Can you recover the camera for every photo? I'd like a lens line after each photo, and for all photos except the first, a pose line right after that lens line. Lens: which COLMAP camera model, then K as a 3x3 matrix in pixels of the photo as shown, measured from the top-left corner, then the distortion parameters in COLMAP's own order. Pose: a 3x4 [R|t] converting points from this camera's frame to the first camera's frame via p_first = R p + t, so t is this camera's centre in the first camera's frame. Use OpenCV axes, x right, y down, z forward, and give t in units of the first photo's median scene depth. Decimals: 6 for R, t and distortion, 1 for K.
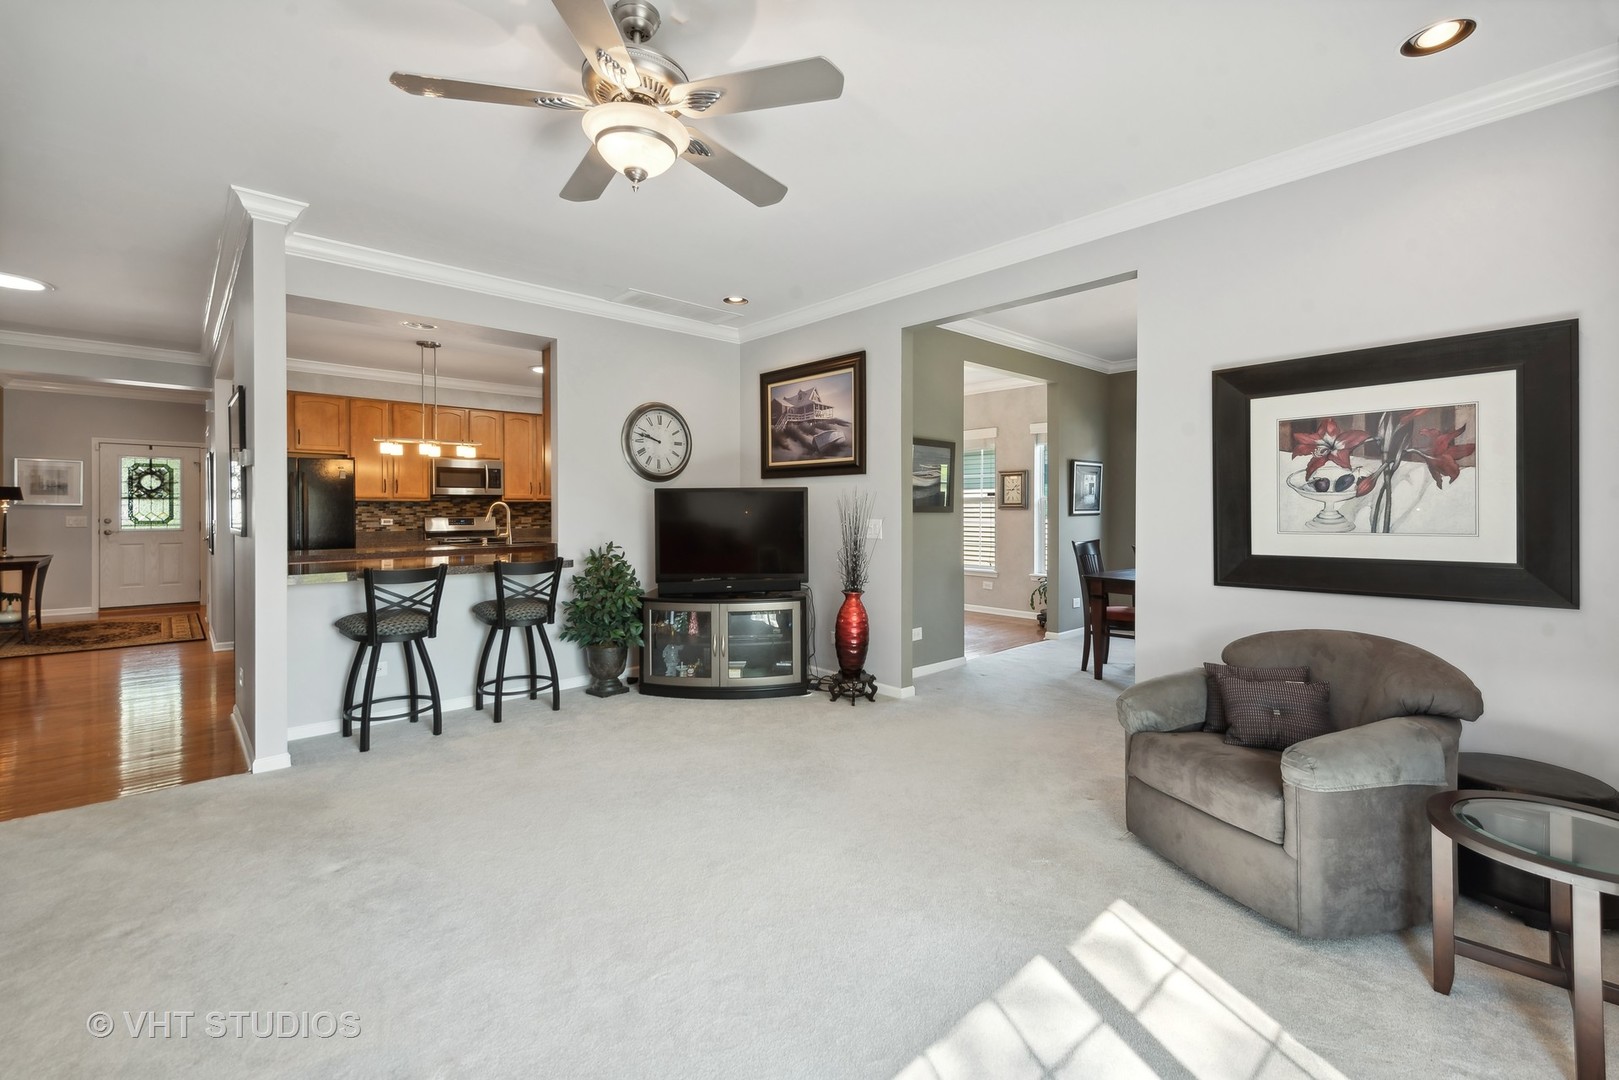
lens RADIAL K [[691.5, 0, 814.0], [0, 691.5, 516.5], [0, 0, 1]] dist [0.017816, -0.005308]
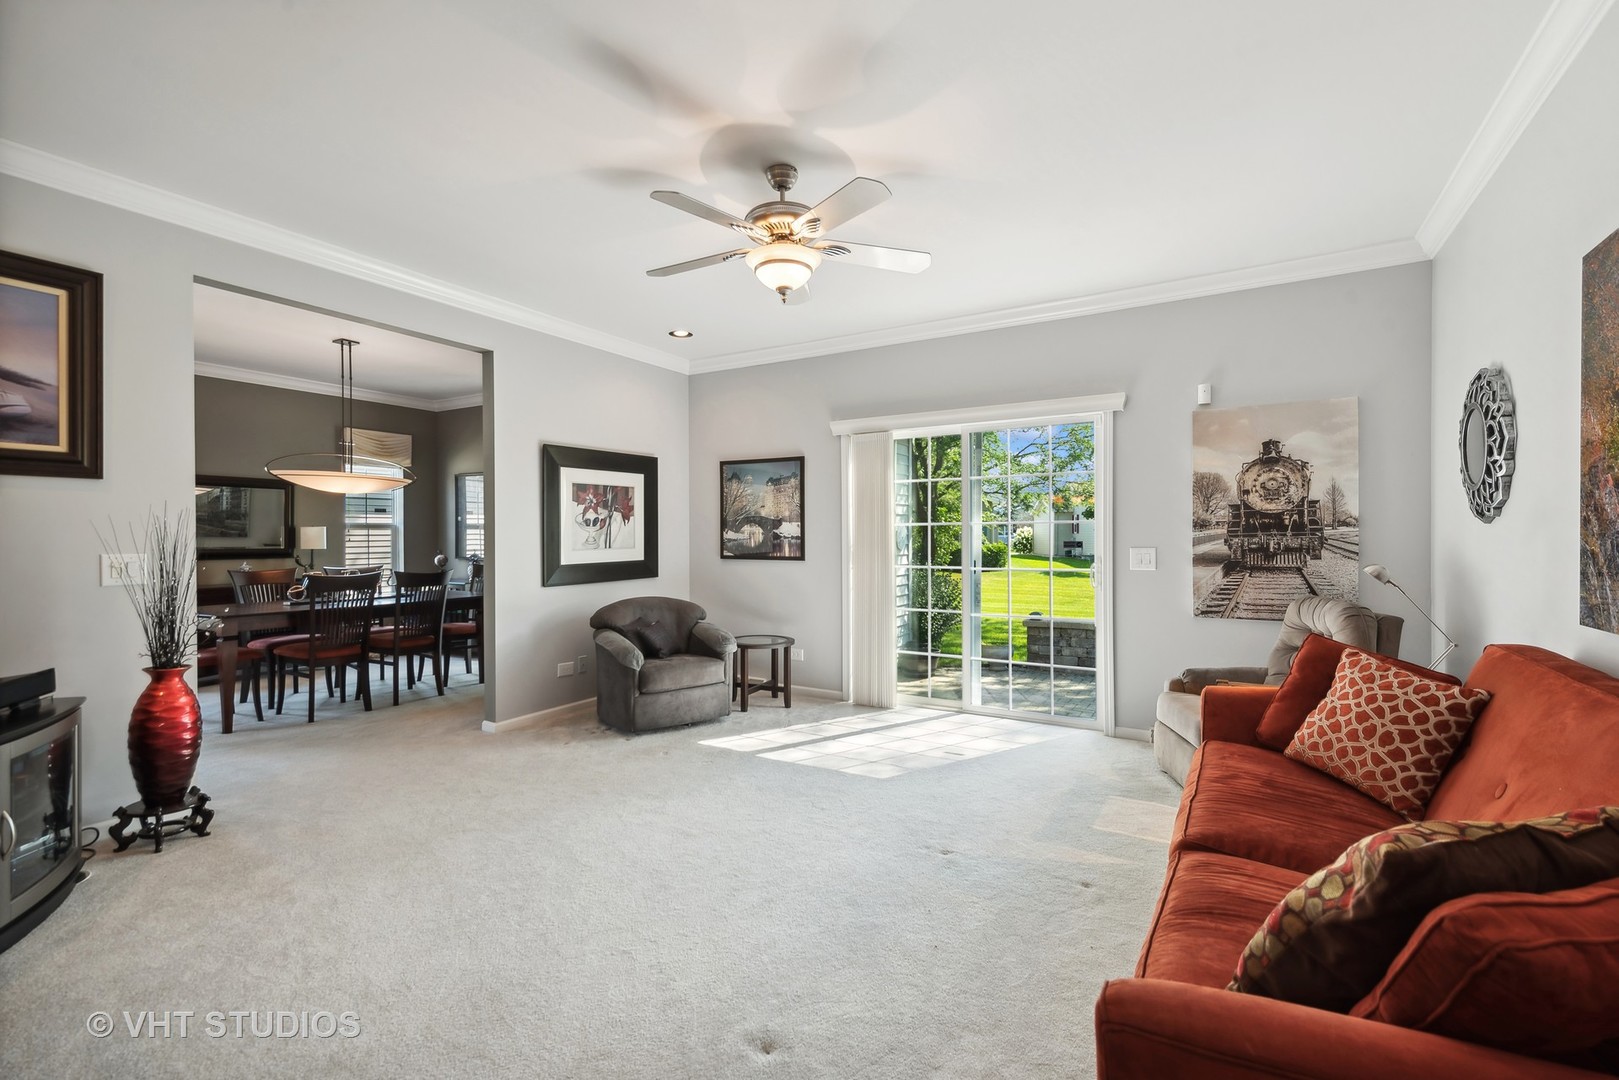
lens RADIAL K [[691.5, 0, 811.3], [0, 691.5, 545.5], [0, 0, 1]] dist [0.017816, -0.005308]
pose [[-0.275273, -0.011233, 0.961301, -0.410019], [0.015960, 0.999741, 0.016252, -0.002186], [-0.961234, 0.019816, -0.275022, 0.345446]]
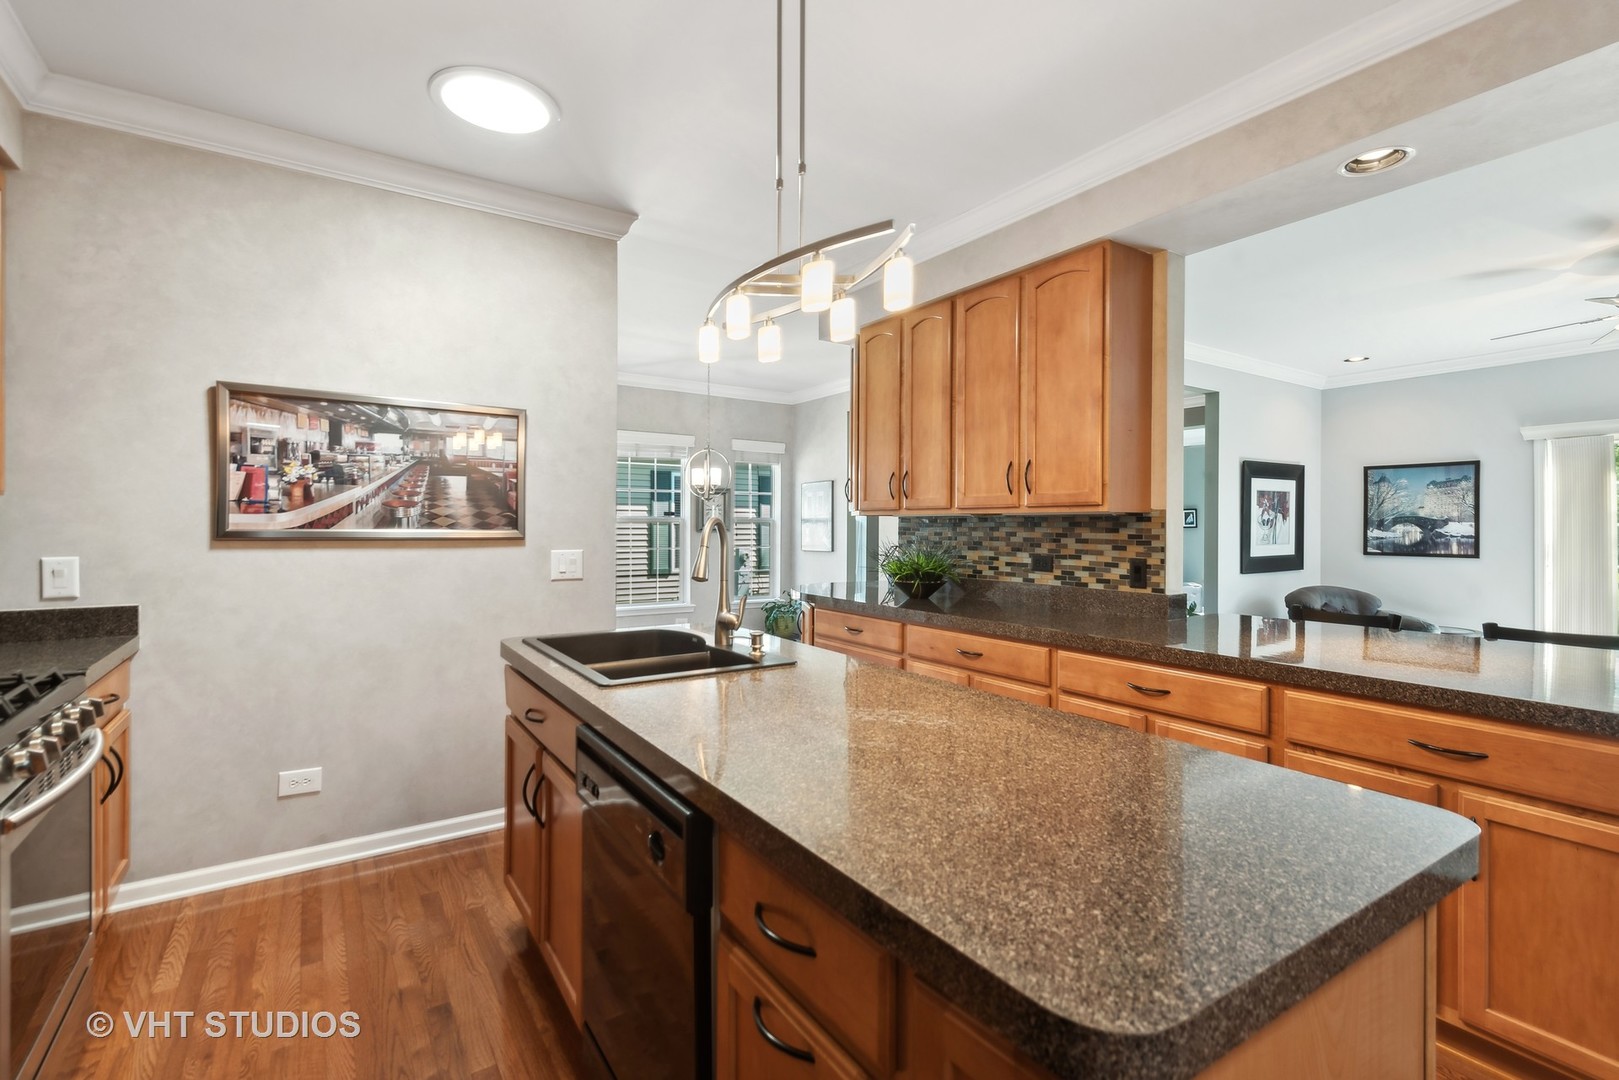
lens RADIAL K [[737.3, 0, 803.7], [0, 737.3, 525.1], [0, 0, 1]] dist [0.010633, 0.000322]
pose [[0.161659, 0.007314, 0.986819, -0.640016], [0.008879, 0.999921, -0.008865, -0.010616], [-0.986807, 0.010195, 0.161582, 0.745026]]
